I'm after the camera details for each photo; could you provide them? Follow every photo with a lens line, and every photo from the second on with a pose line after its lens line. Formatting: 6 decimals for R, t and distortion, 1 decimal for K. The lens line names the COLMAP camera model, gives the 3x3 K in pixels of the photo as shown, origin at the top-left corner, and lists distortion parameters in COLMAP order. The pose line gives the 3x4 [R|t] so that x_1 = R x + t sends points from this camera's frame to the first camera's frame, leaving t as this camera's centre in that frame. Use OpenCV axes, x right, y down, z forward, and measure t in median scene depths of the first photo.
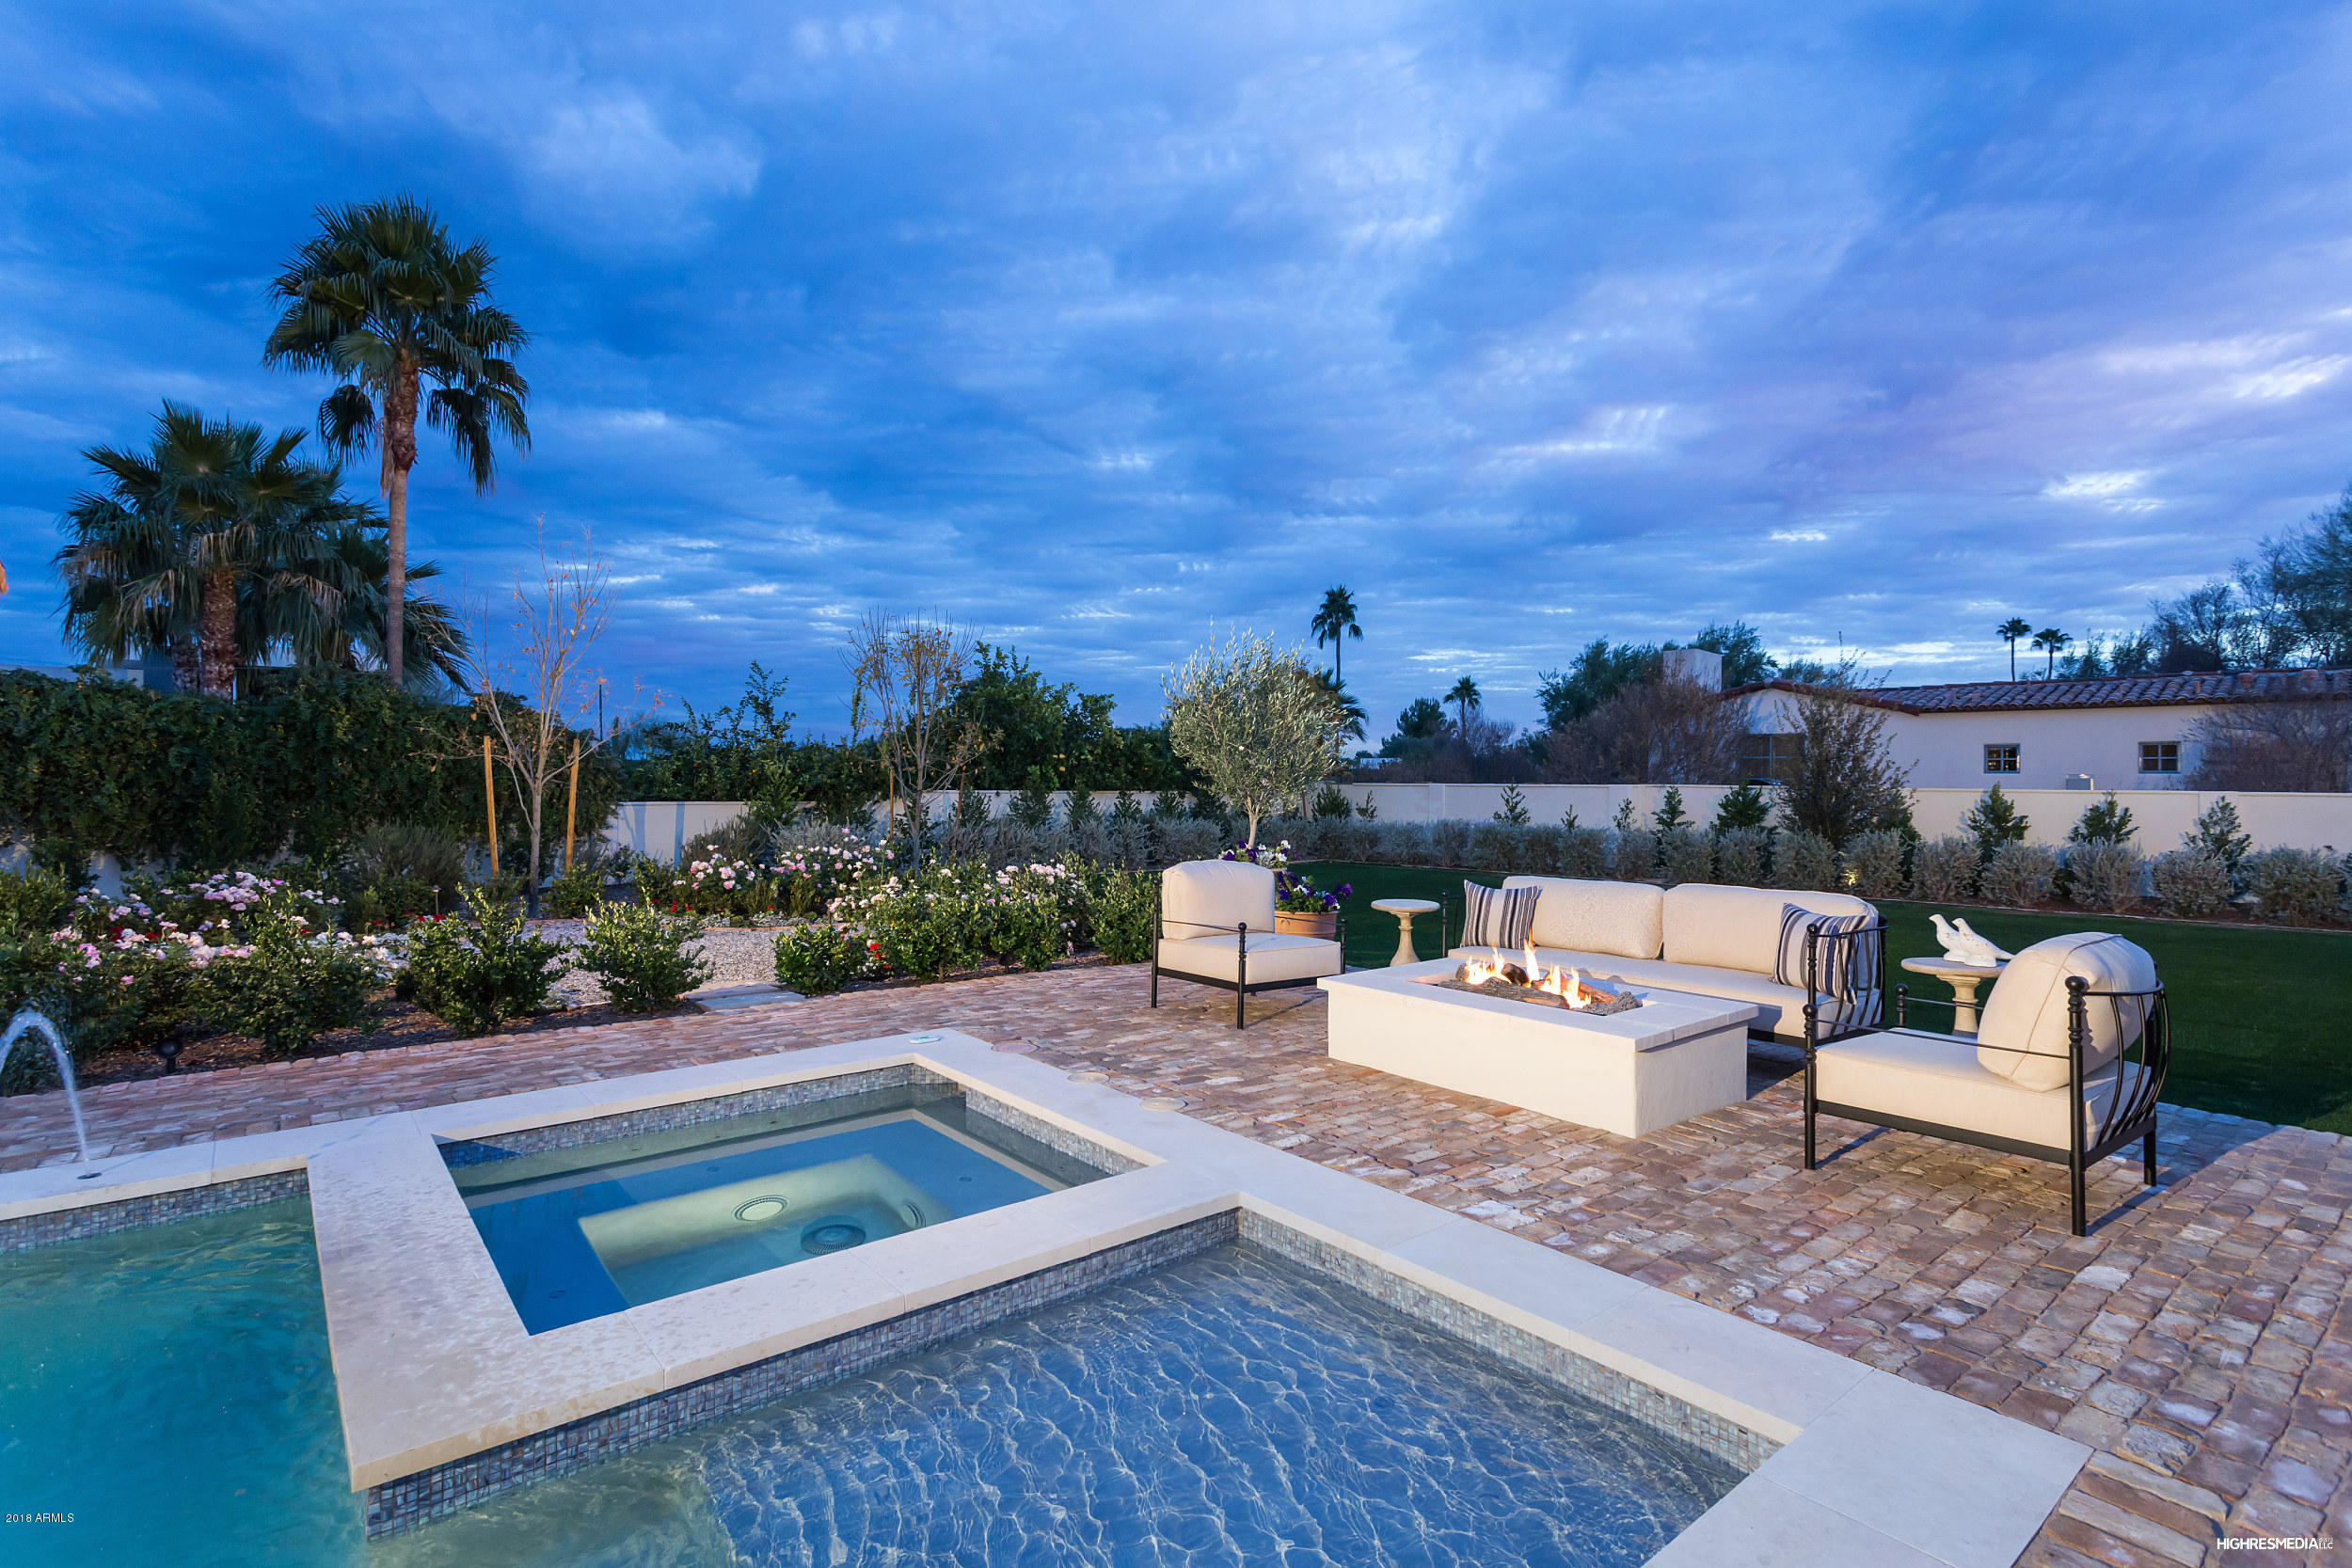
lens RADIAL K [[1132.1, 0, 1168.6], [0, 1132.1, 776.8], [0, 0, 1]] dist [0.000469, -0.000123]
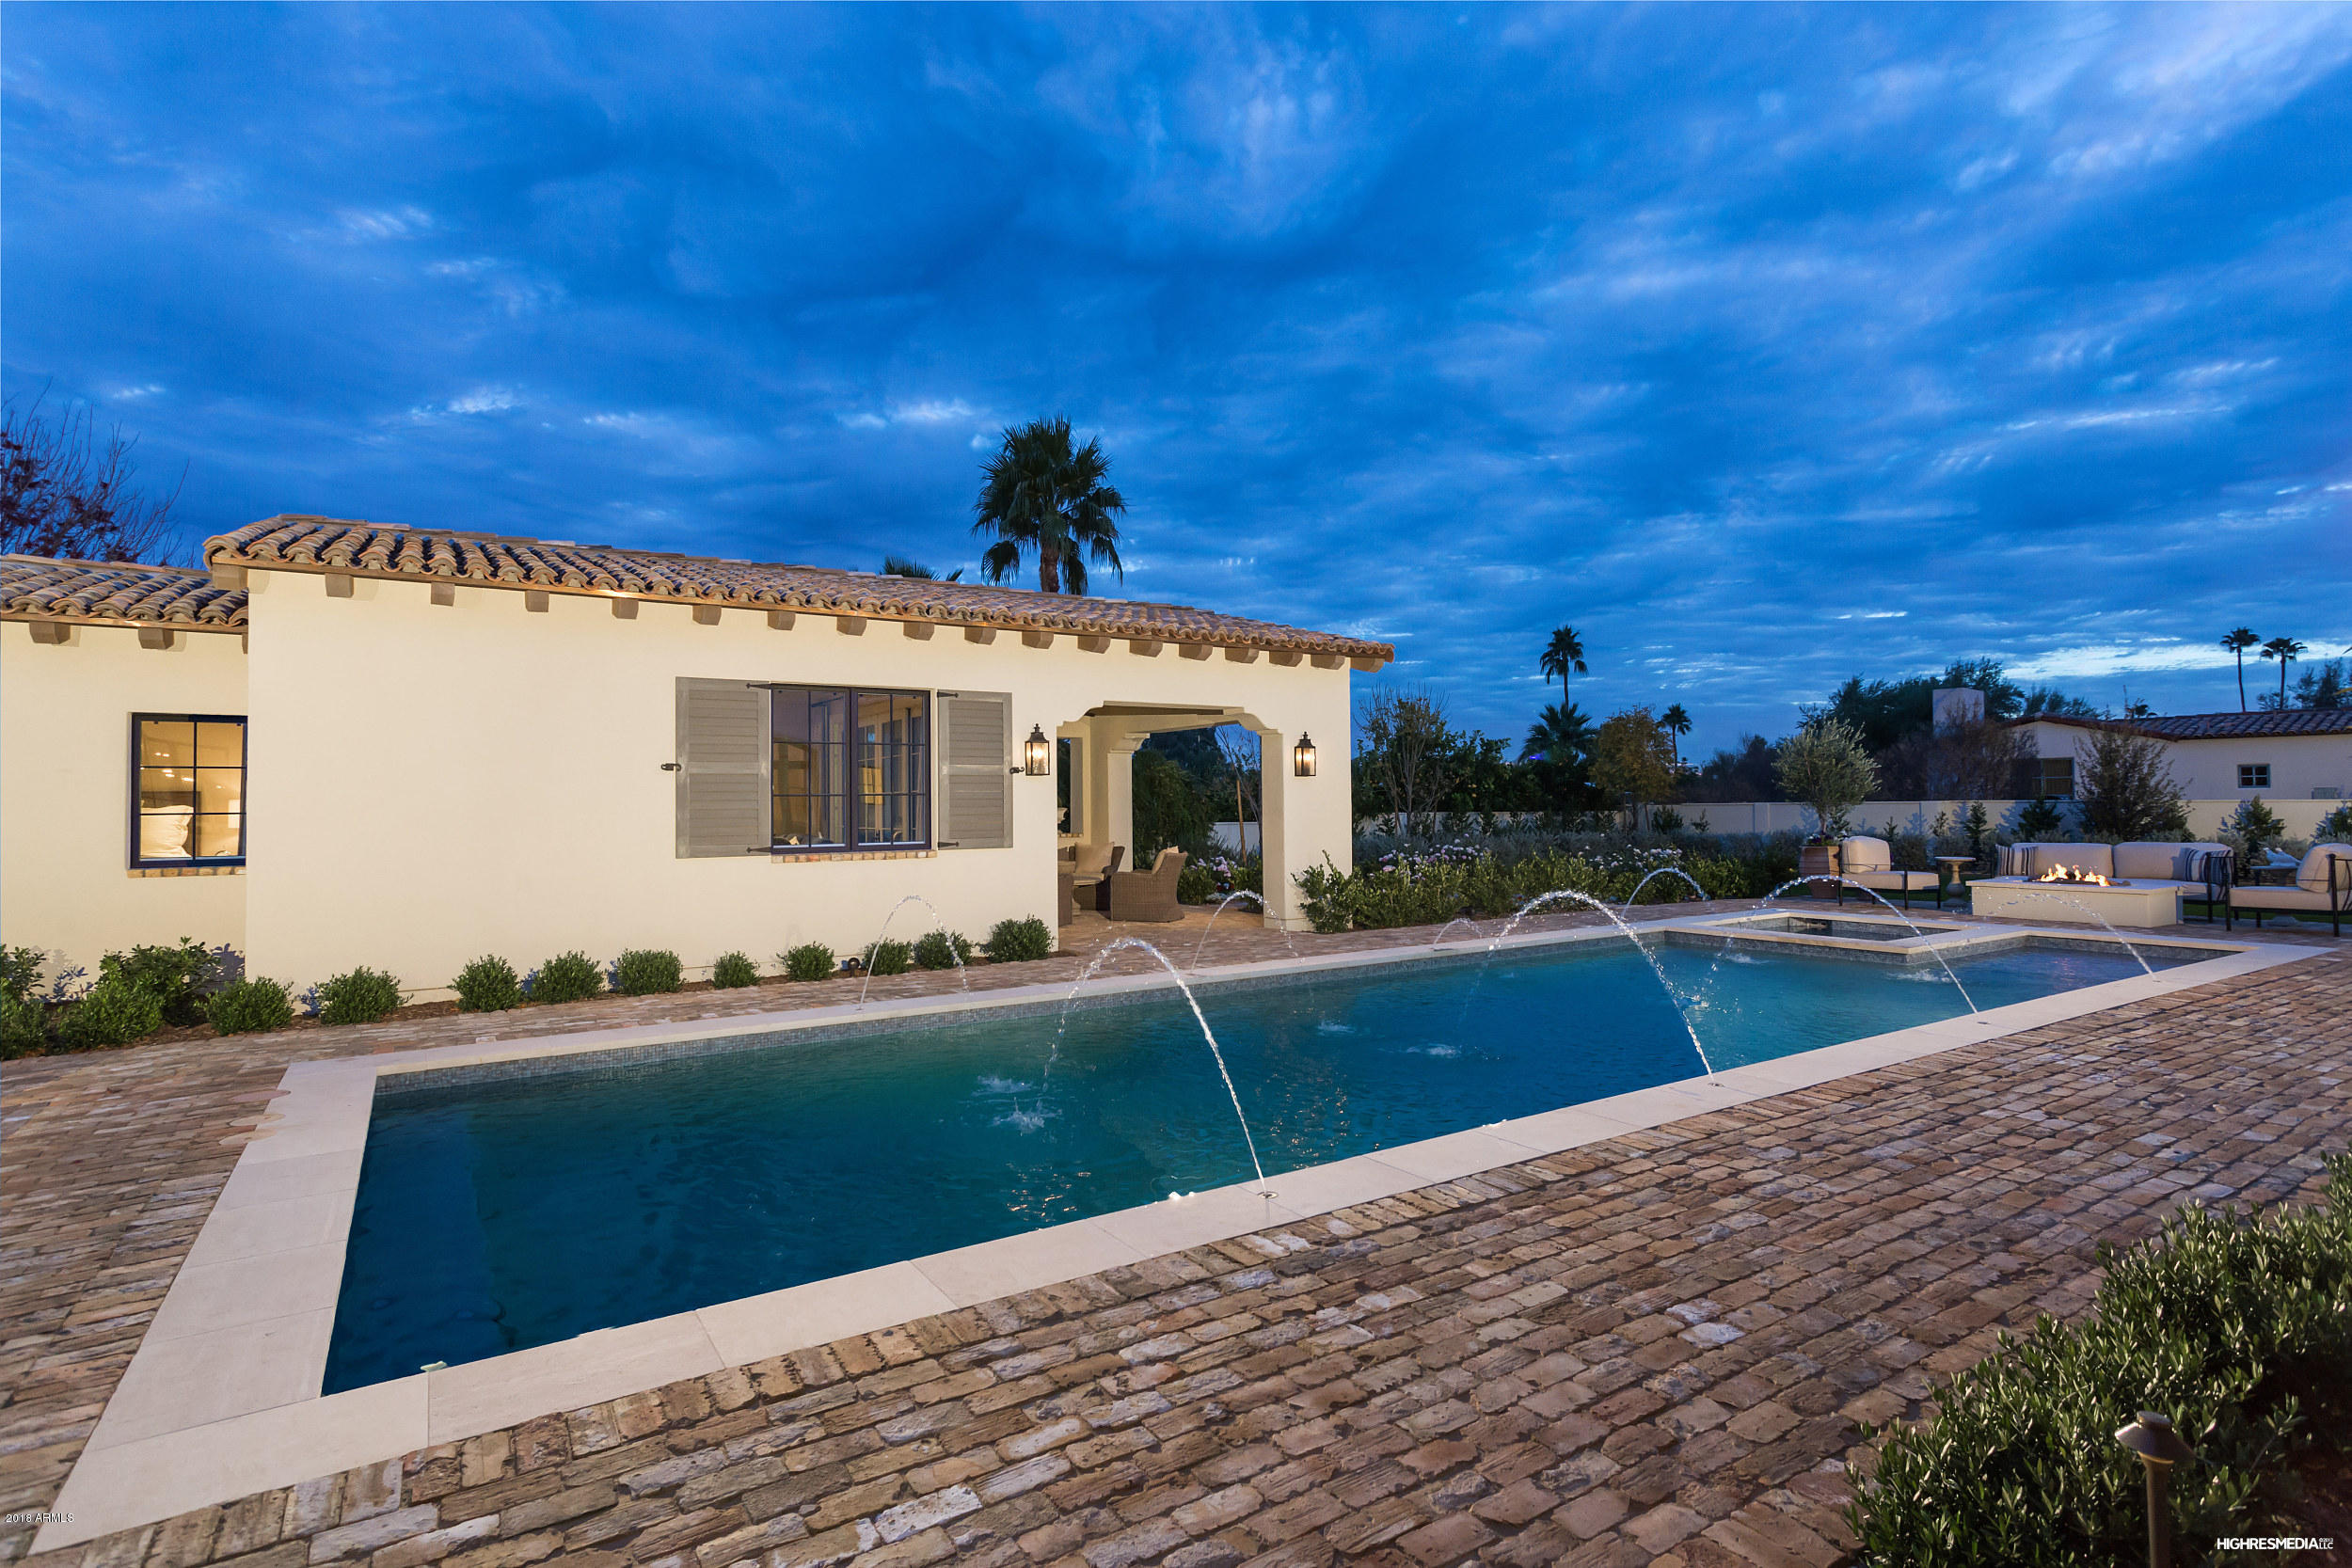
lens RADIAL K [[1132.1, 0, 1168.6], [0, 1132.1, 776.8], [0, 0, 1]] dist [0.000469, -0.000123]
pose [[0.993147, -0.016675, -0.115675, -0.305414], [0.013848, 0.999587, -0.025200, -0.000150], [0.116047, 0.023425, 0.992967, -0.375098]]
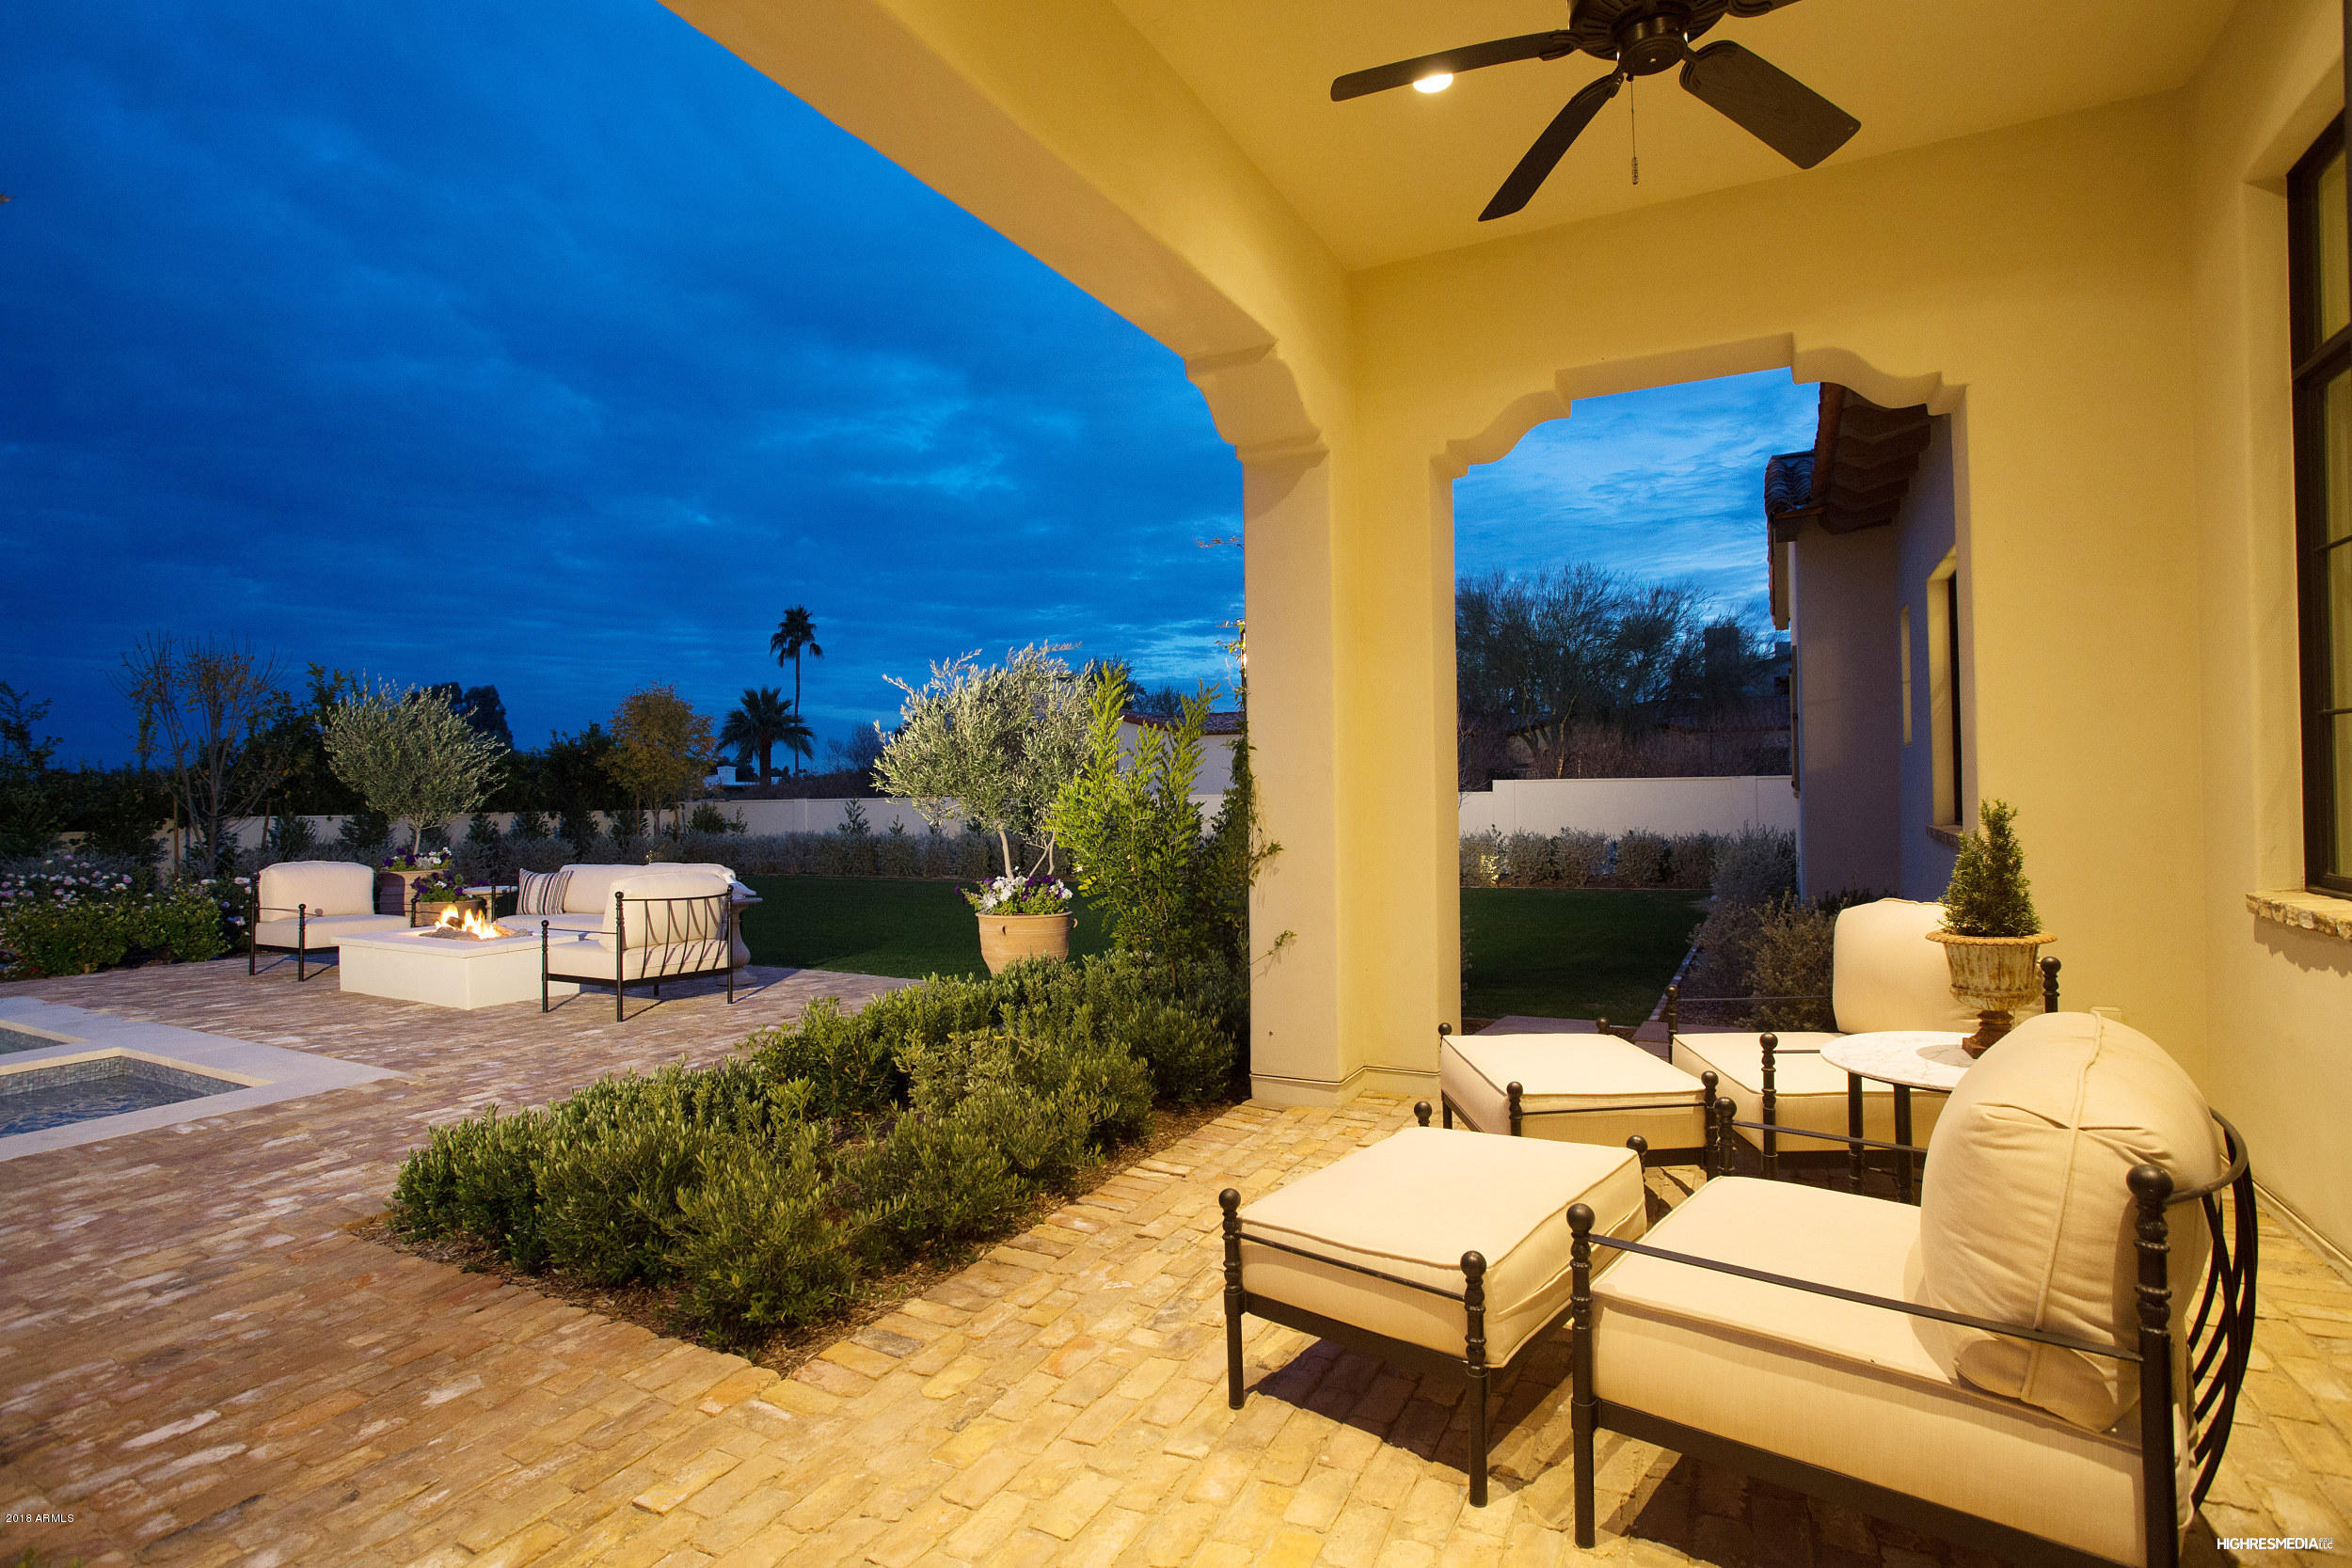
lens RADIAL K [[1151.5, 0, 1115.8], [0, 1151.5, 784.7], [0, 0, 1]] dist [0.001099, 0.000386]
pose [[0.934862, -0.015390, 0.354676, 0.137254], [0.017607, 0.999840, -0.003023, 0.000706], [-0.354573, 0.009071, 0.934984, -0.187463]]
